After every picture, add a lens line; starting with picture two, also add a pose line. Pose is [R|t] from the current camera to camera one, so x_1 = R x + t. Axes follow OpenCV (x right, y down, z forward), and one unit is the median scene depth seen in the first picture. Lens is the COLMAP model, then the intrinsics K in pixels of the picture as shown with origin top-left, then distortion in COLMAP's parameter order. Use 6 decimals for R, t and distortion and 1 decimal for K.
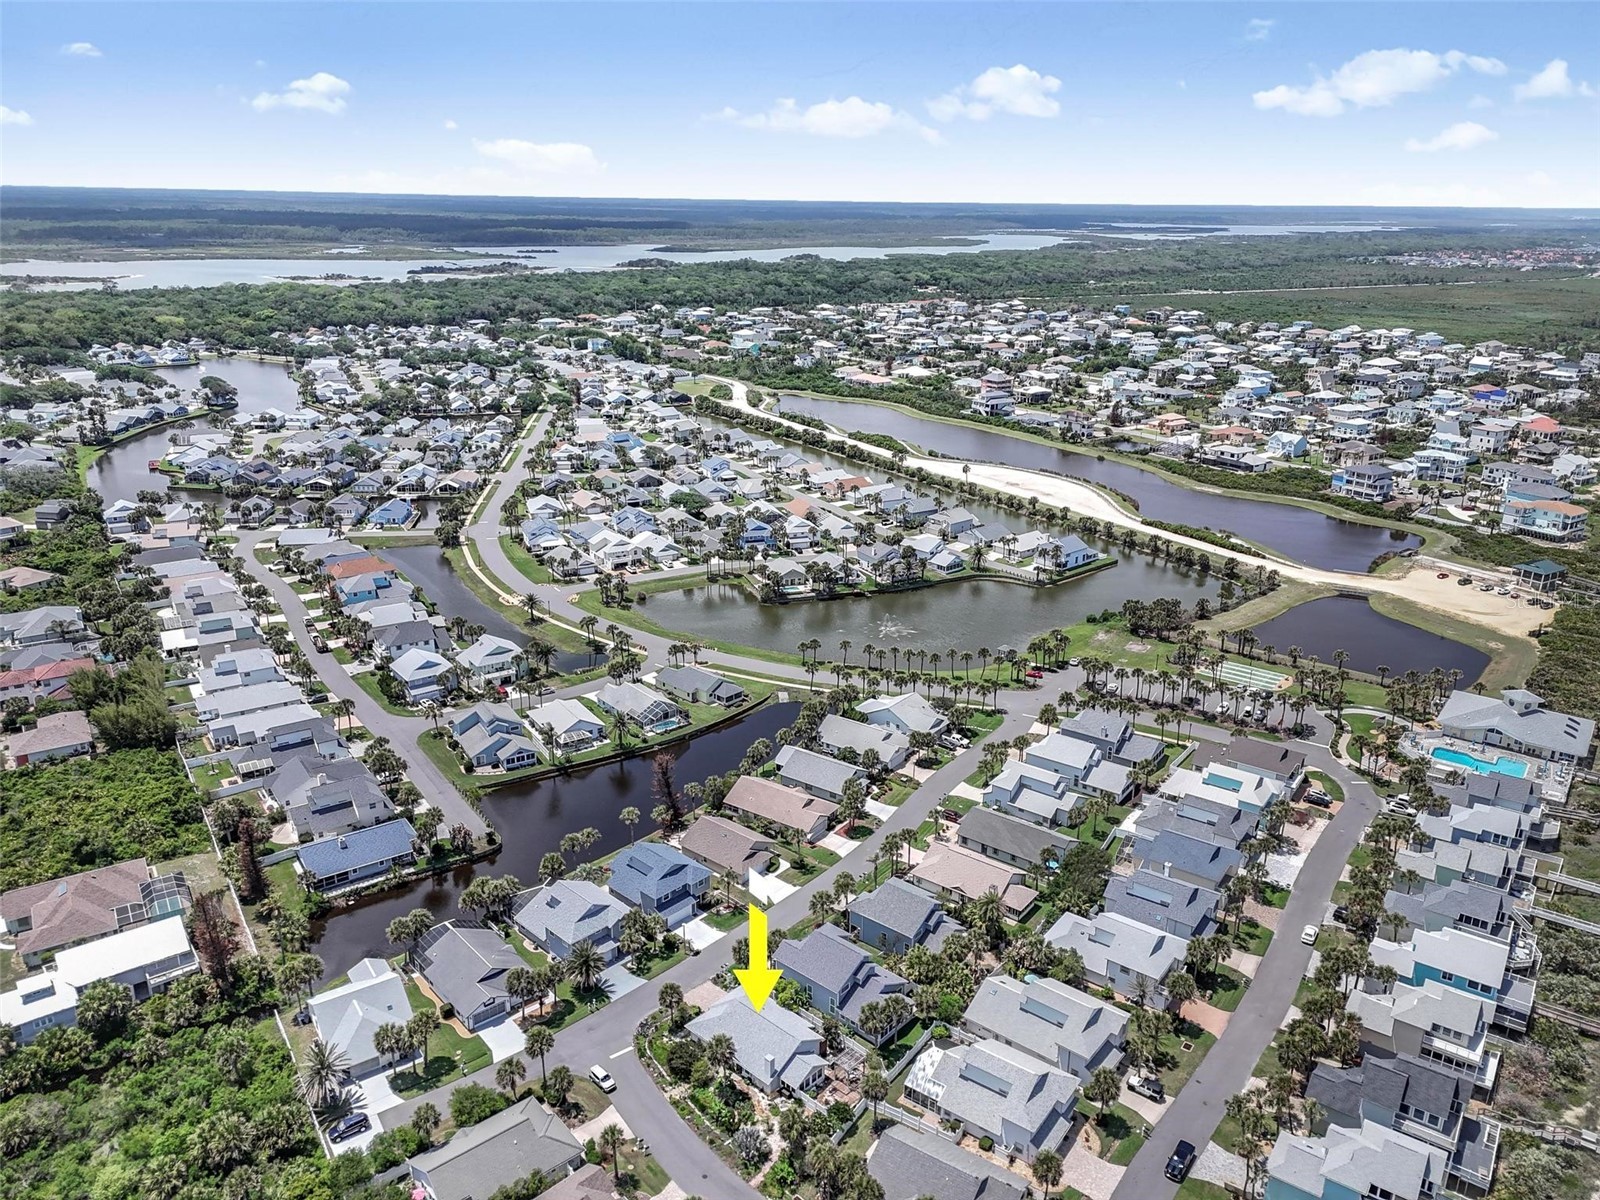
lens RADIAL K [[1164.7, 0, 800.4], [0, 1164.7, 626.9], [0, 0, 1]] dist [0.085627, -0.092541]
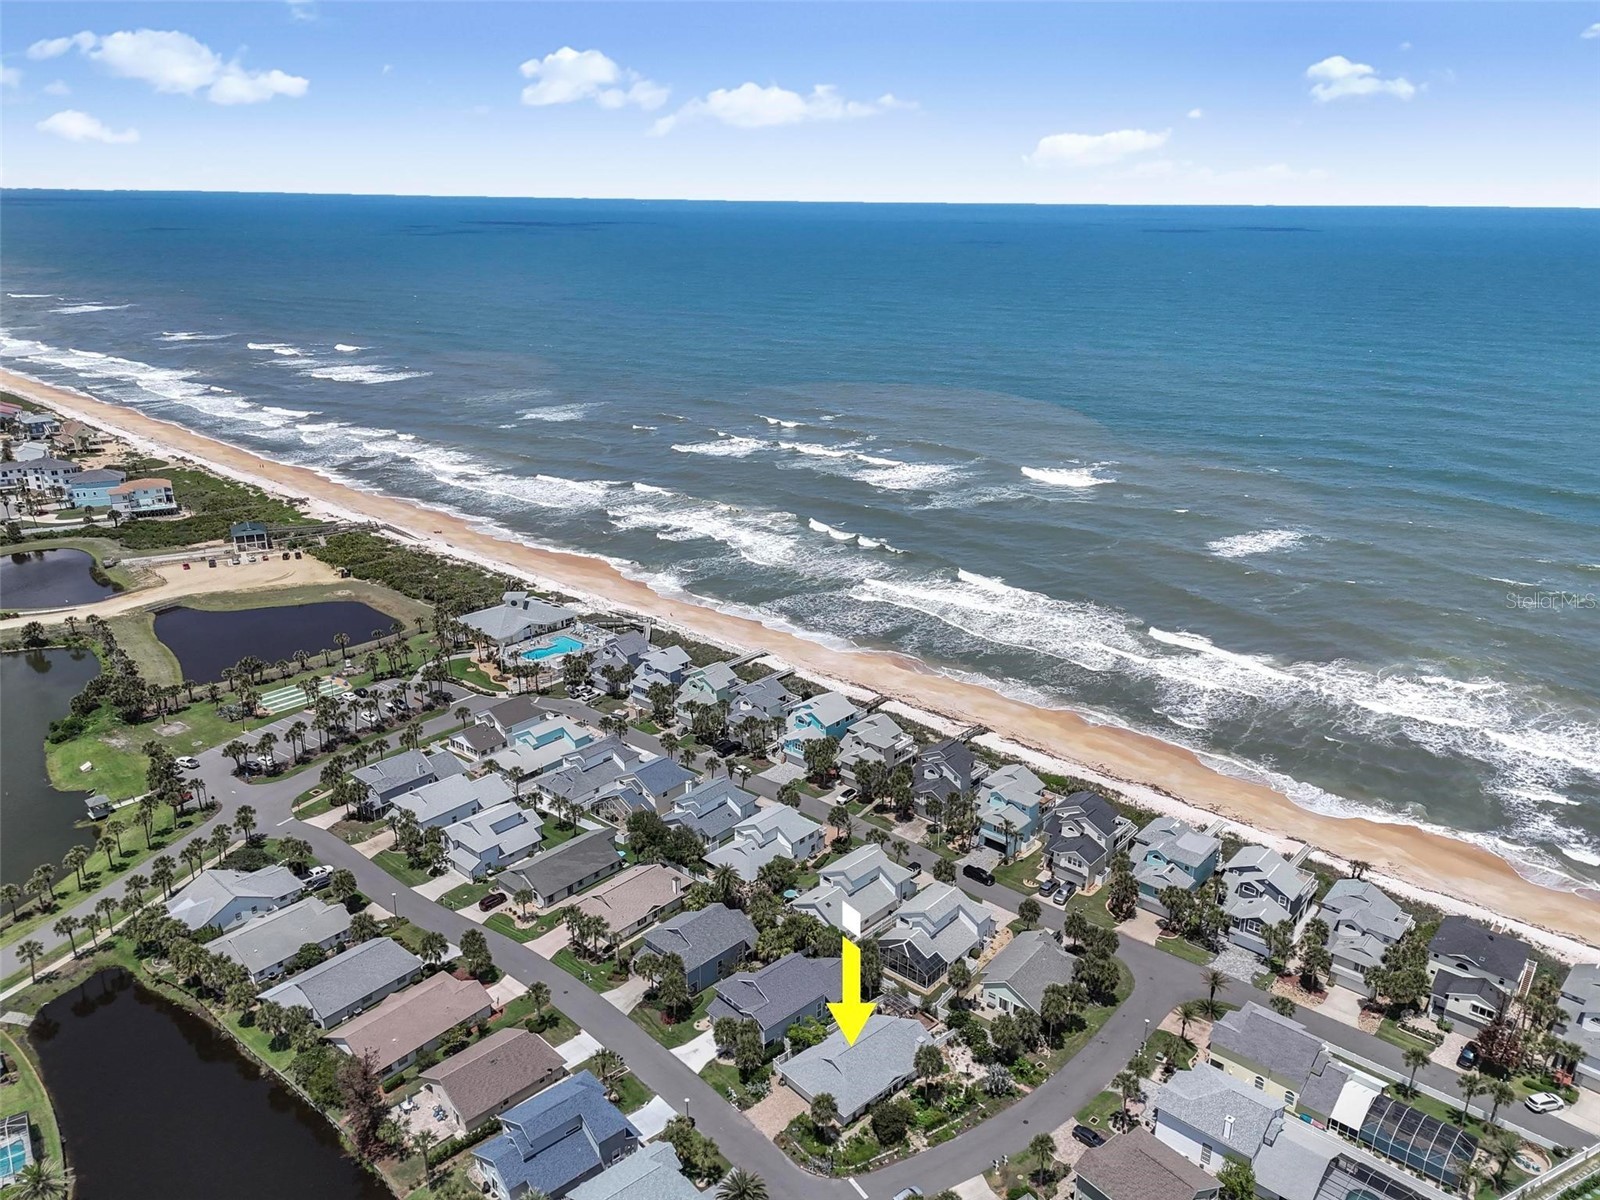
lens RADIAL K [[1164.7, 0, 800.4], [0, 1164.7, 626.9], [0, 0, 1]] dist [0.085627, -0.092541]
pose [[0.086547, -0.354966, 0.930865, -0.486523], [0.333127, 0.890897, 0.308752, -0.177639], [-0.938901, 0.283375, 0.195353, 0.436515]]
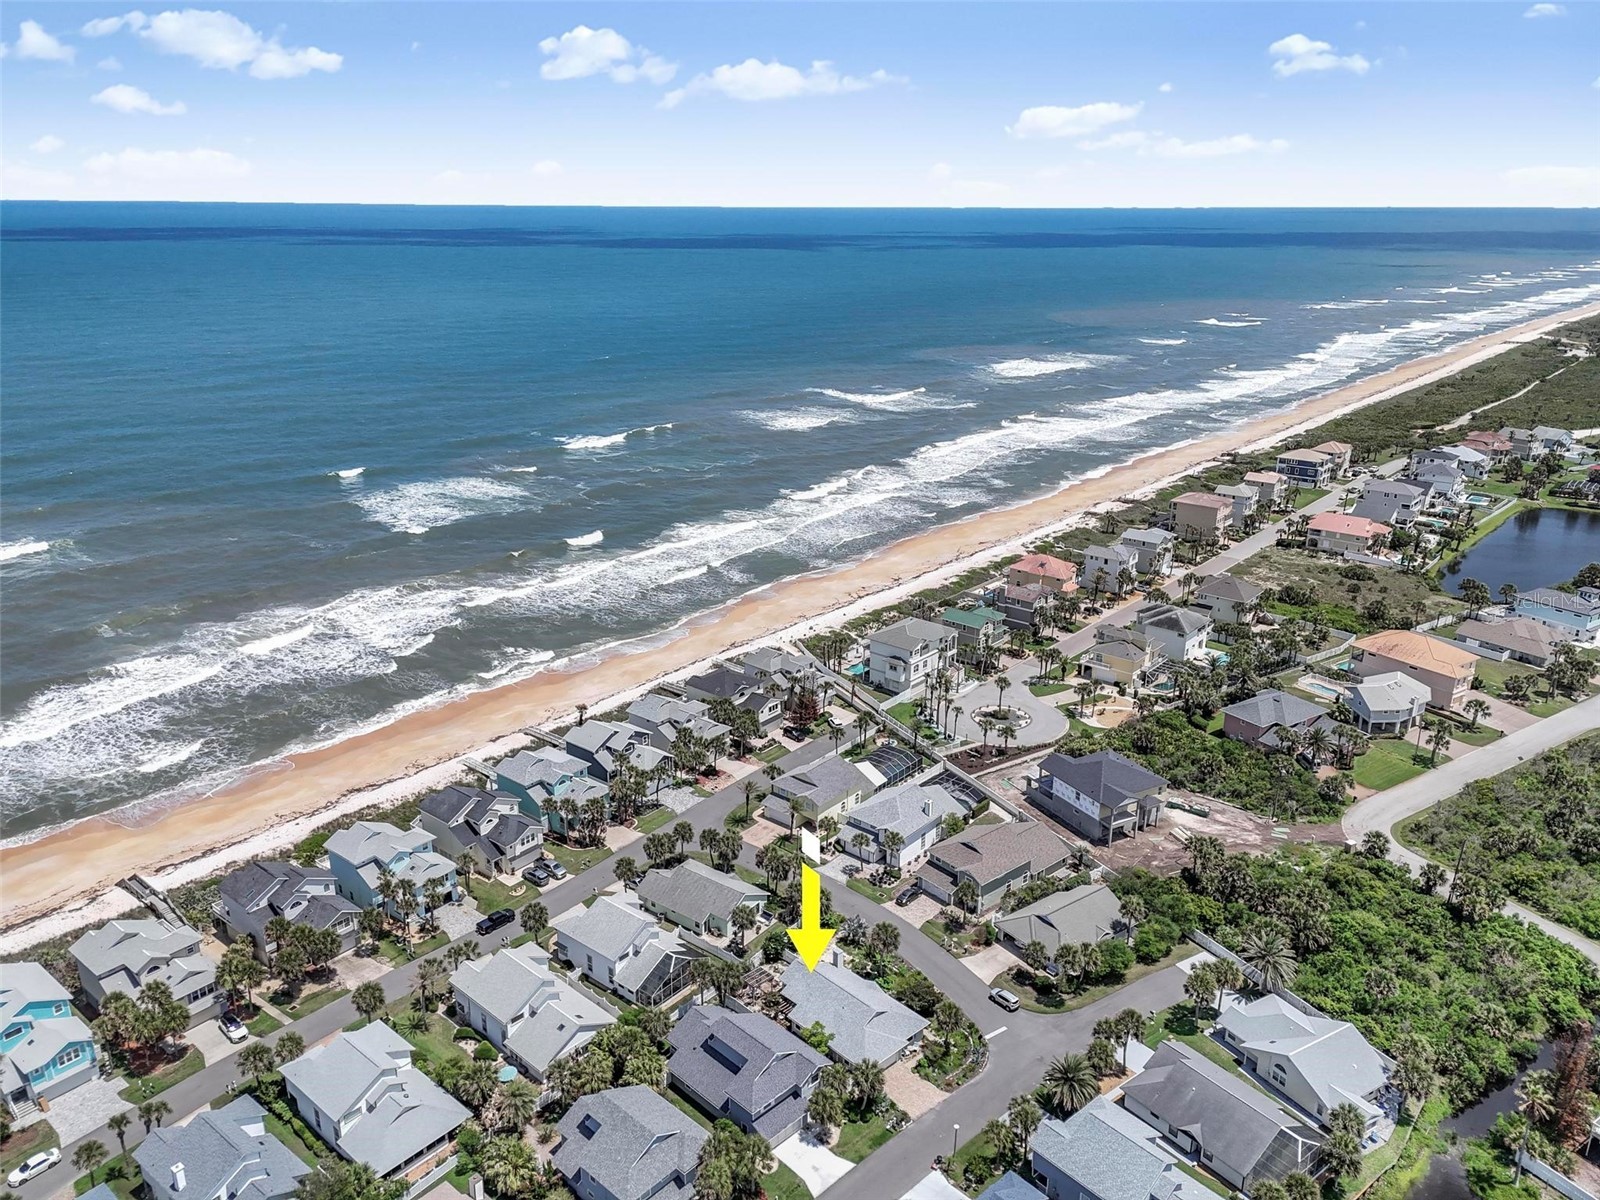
lens RADIAL K [[1174.0, 0, 800.0], [0, 1174.0, 600.0], [0, 0, 1]] dist [0.117725, -0.201386]
pose [[-0.997739, -0.037112, 0.056033, -0.021679], [0.006357, 0.777867, 0.628396, -0.290358], [-0.066907, 0.627332, -0.775873, 0.891035]]
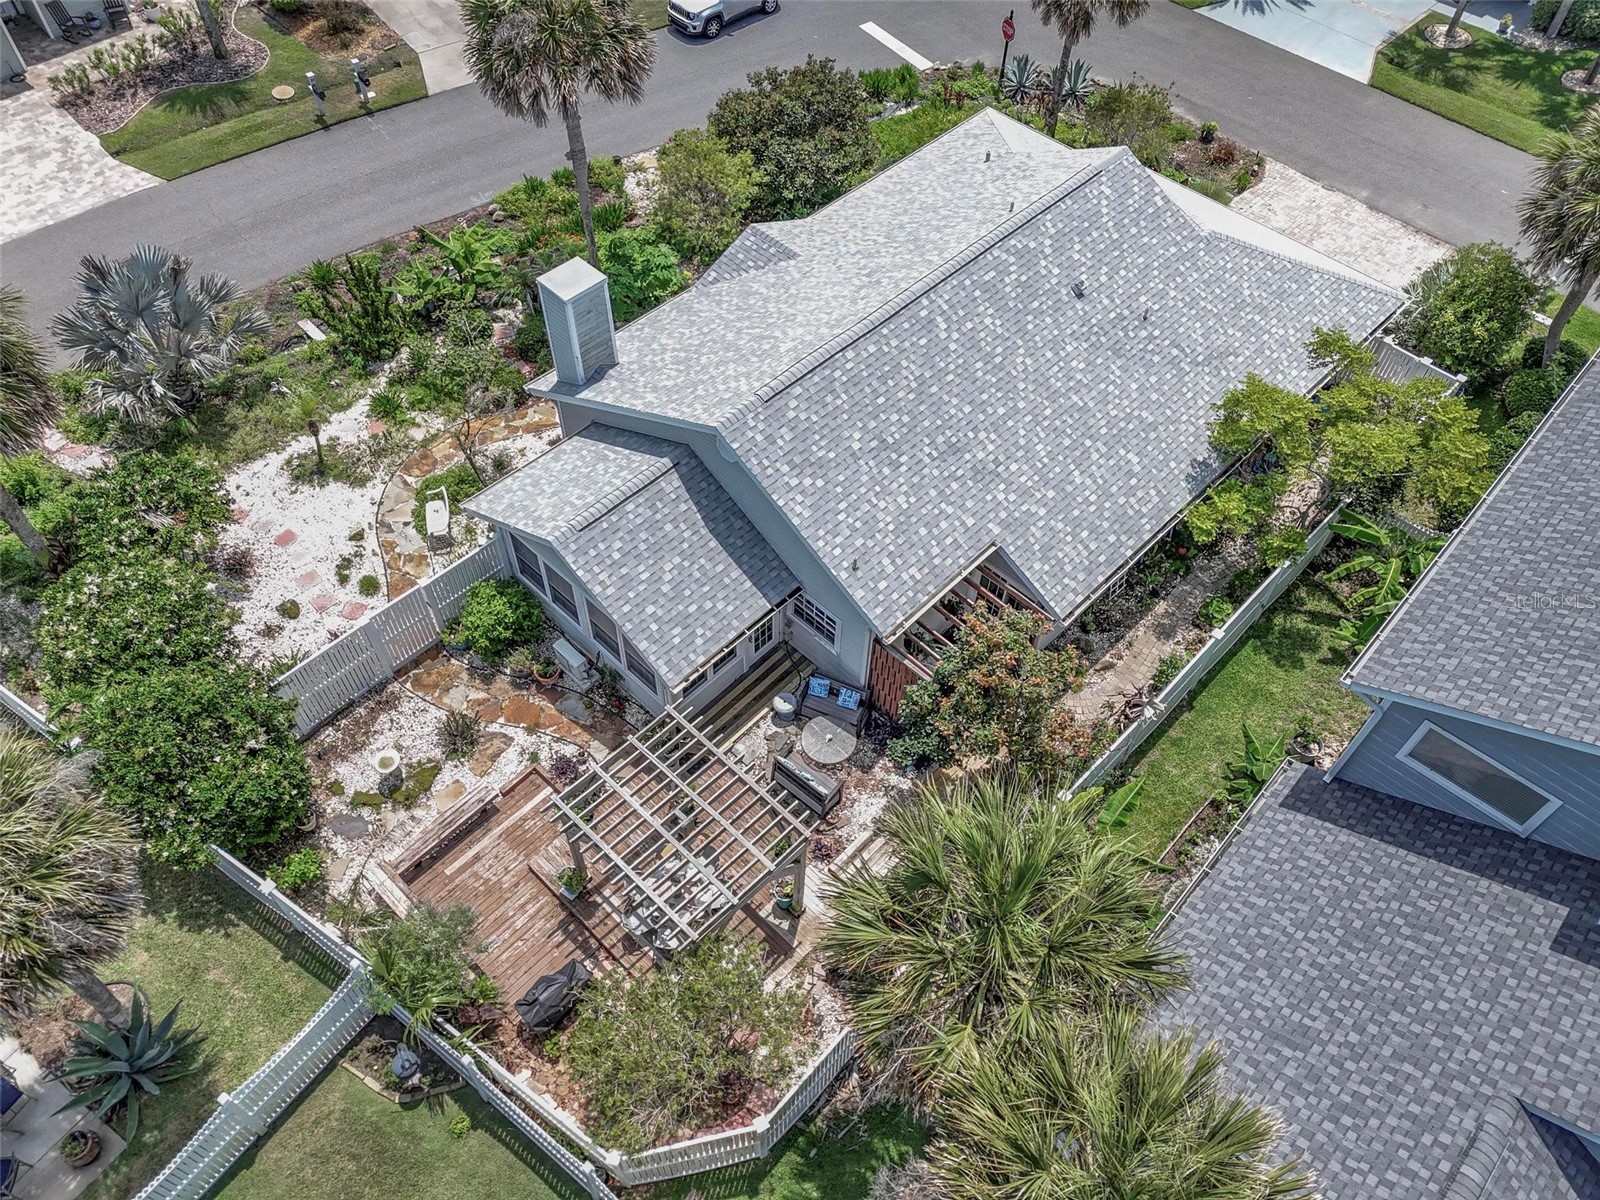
lens RADIAL K [[1174.3, 0, 799.2], [0, 1174.3, 599.5], [0, 0, 1]] dist [0.080436, -0.074474]
pose [[-0.020993, 0.785120, -0.618988, 0.056782], [-0.360809, 0.571452, 0.737062, 0.145847], [0.932403, 0.238810, 0.271281, 0.549114]]
